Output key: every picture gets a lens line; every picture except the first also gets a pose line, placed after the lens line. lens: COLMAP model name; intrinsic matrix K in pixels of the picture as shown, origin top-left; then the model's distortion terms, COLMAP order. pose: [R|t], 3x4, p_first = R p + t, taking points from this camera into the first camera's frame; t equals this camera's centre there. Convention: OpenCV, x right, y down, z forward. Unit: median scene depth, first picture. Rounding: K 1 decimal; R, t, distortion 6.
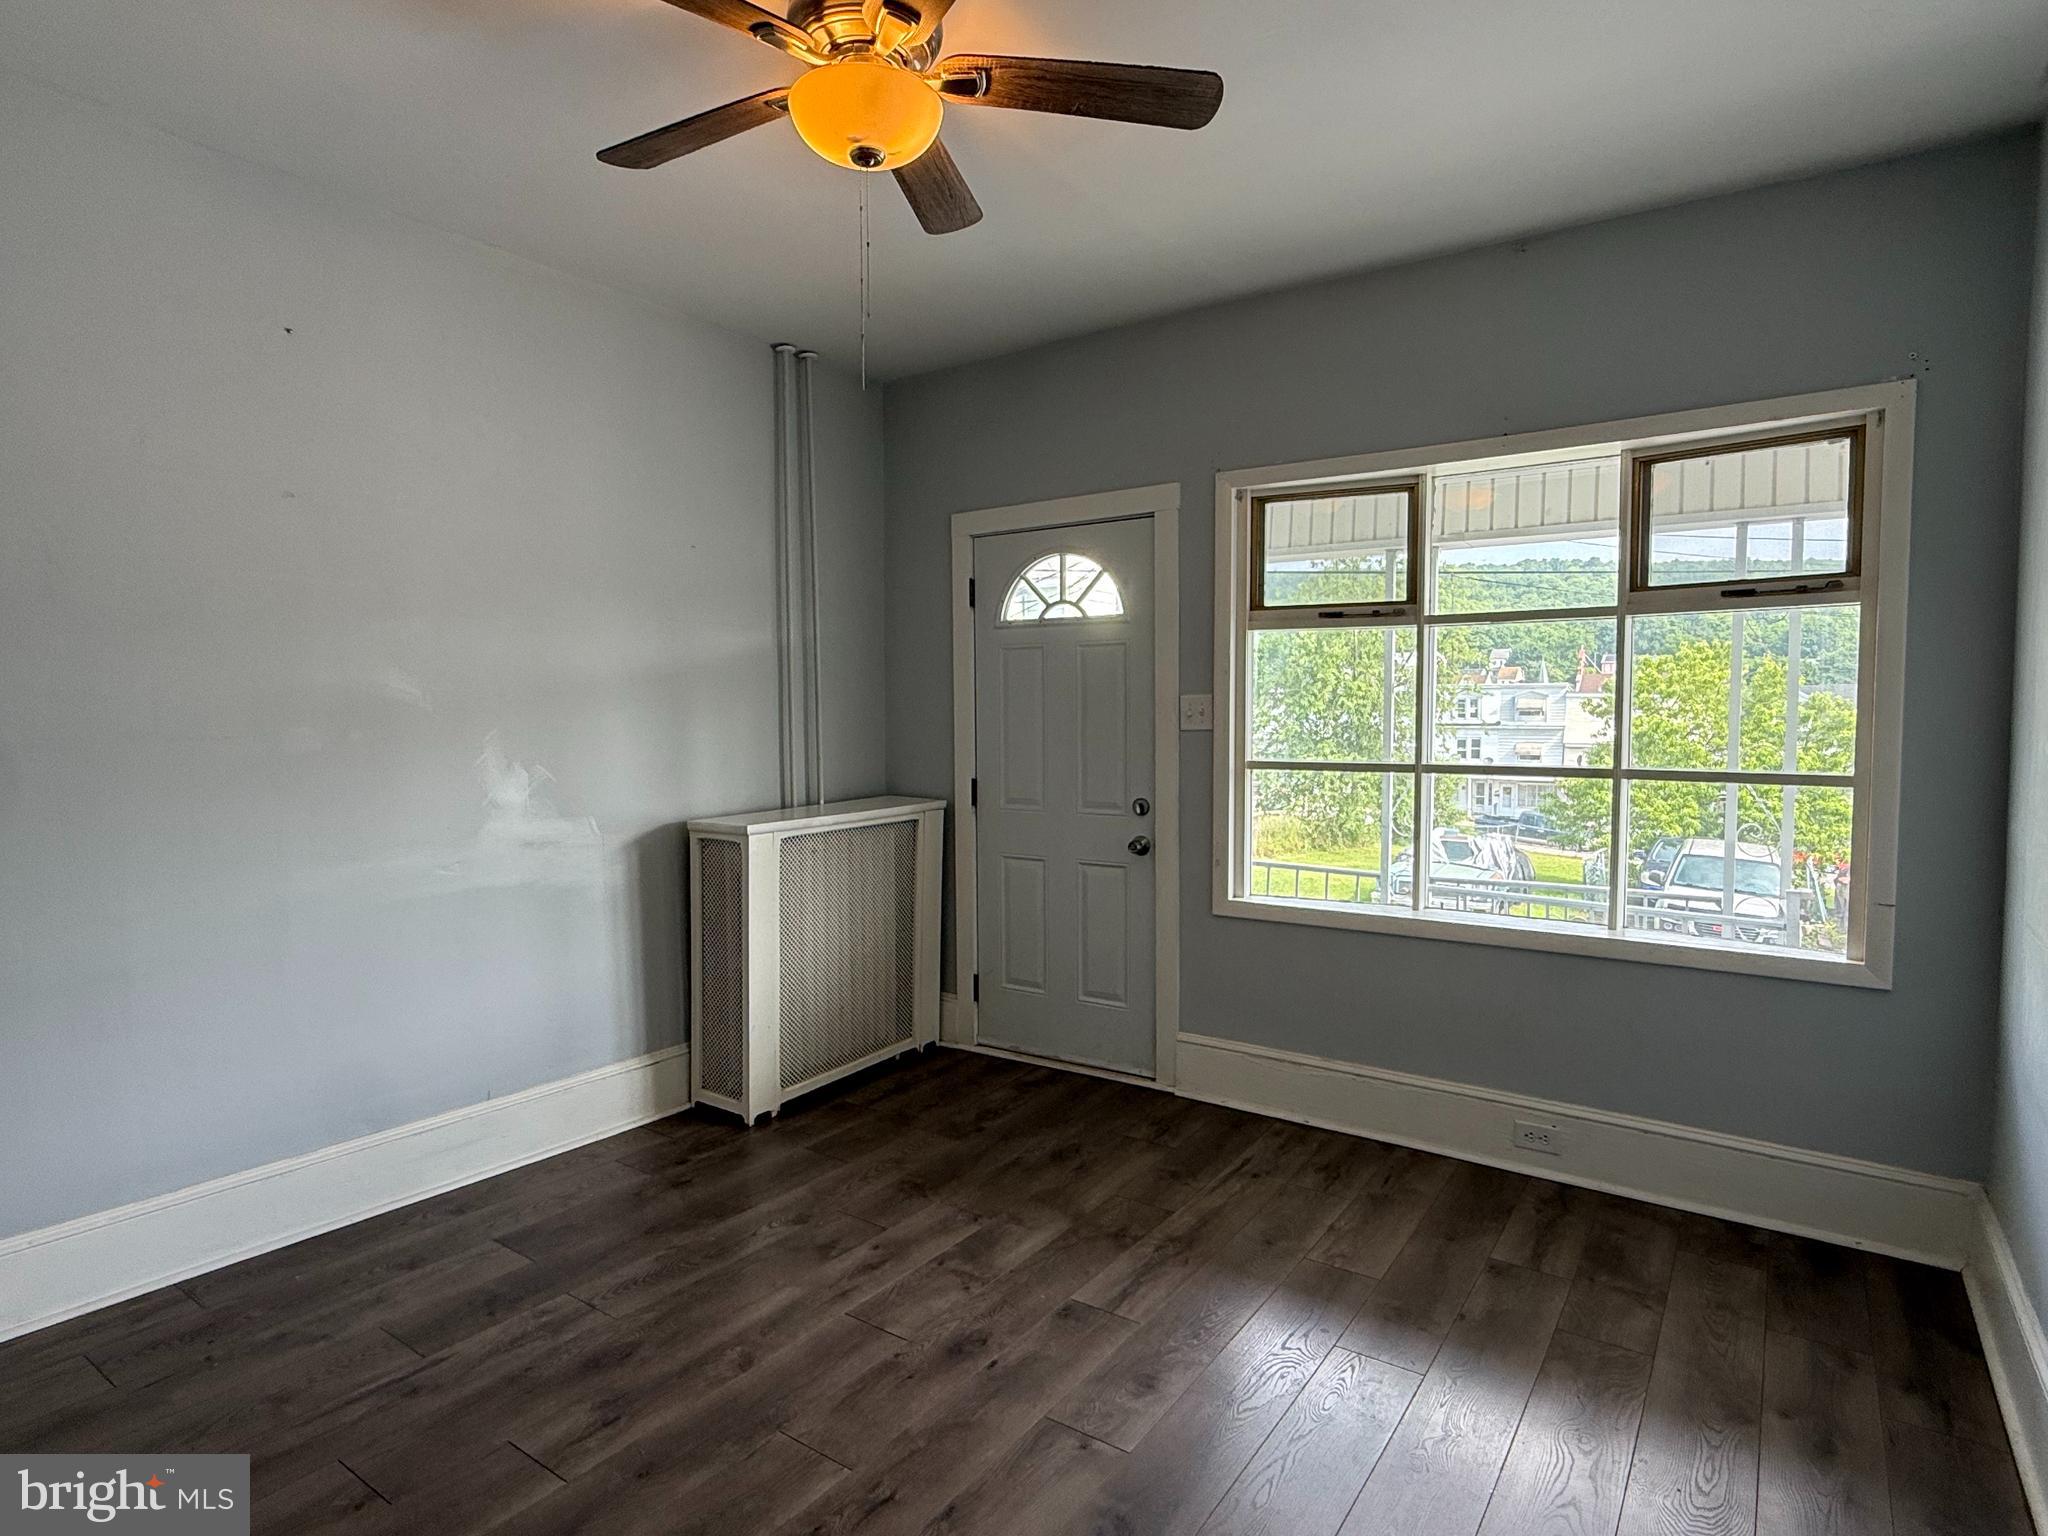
lens RADIAL K [[1118.3, 0, 1027.9], [0, 1118.3, 777.3], [0, 0, 1]] dist [0.004518, -0.000521]
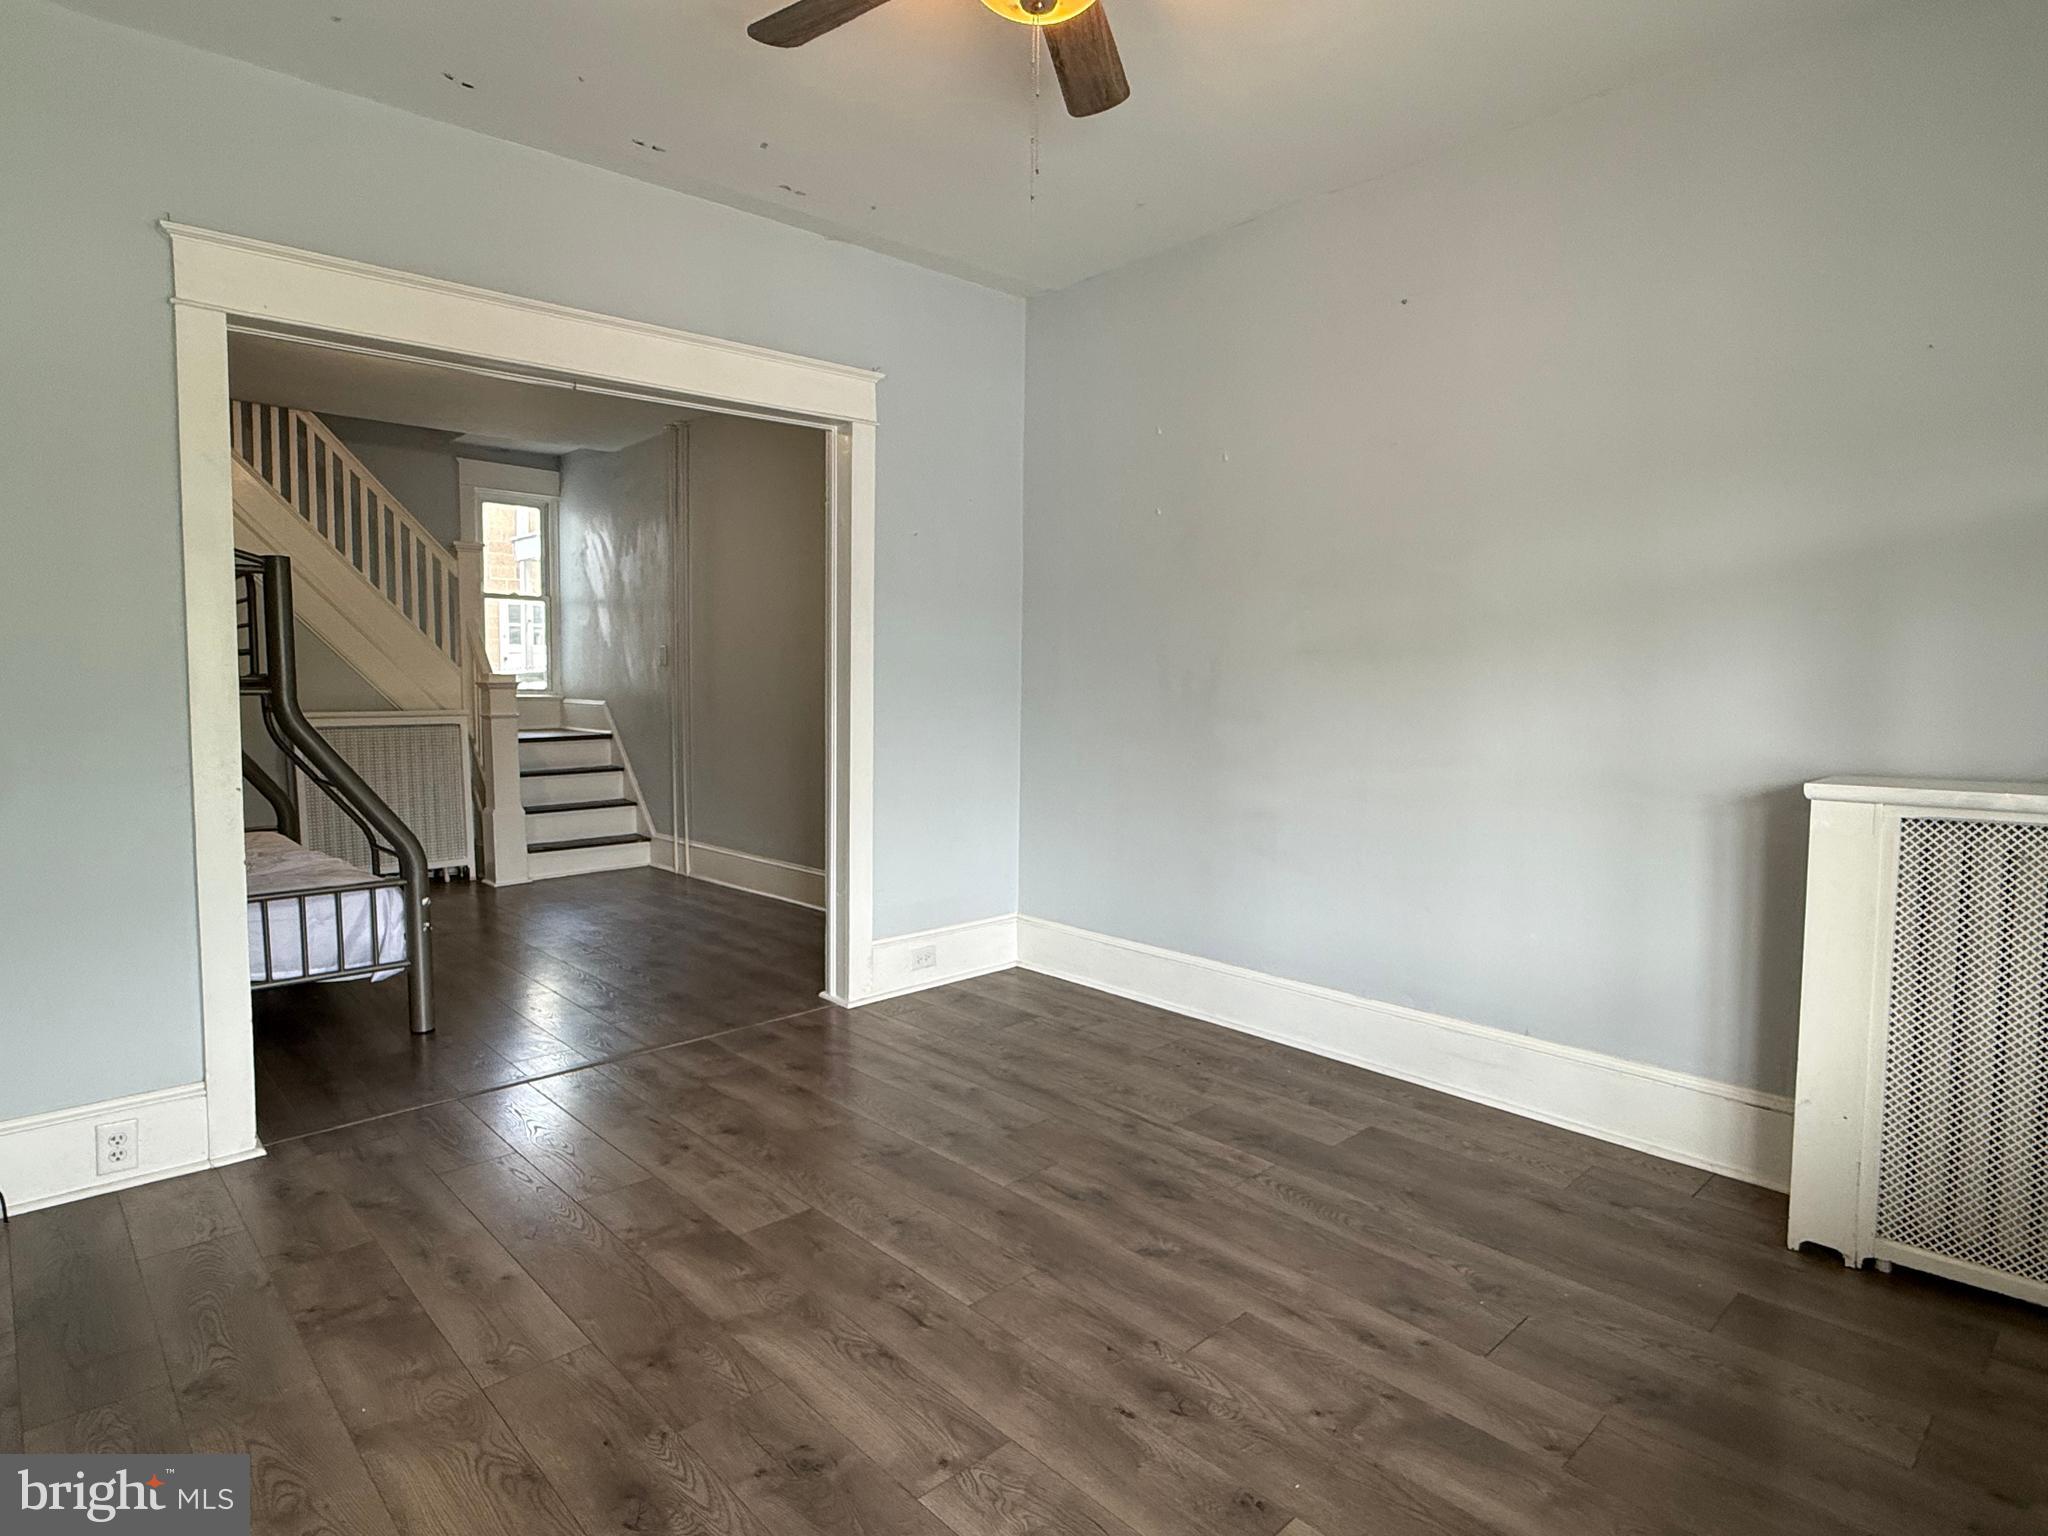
lens RADIAL K [[1118.3, 0, 1014.6], [0, 1118.3, 777.4], [0, 0, 1]] dist [0.004518, -0.000521]
pose [[-0.215233, 0.081694, -0.973140, 0.596096], [-0.062002, 0.993341, 0.097103, 0.006855], [0.974593, 0.081236, -0.208734, 0.875047]]
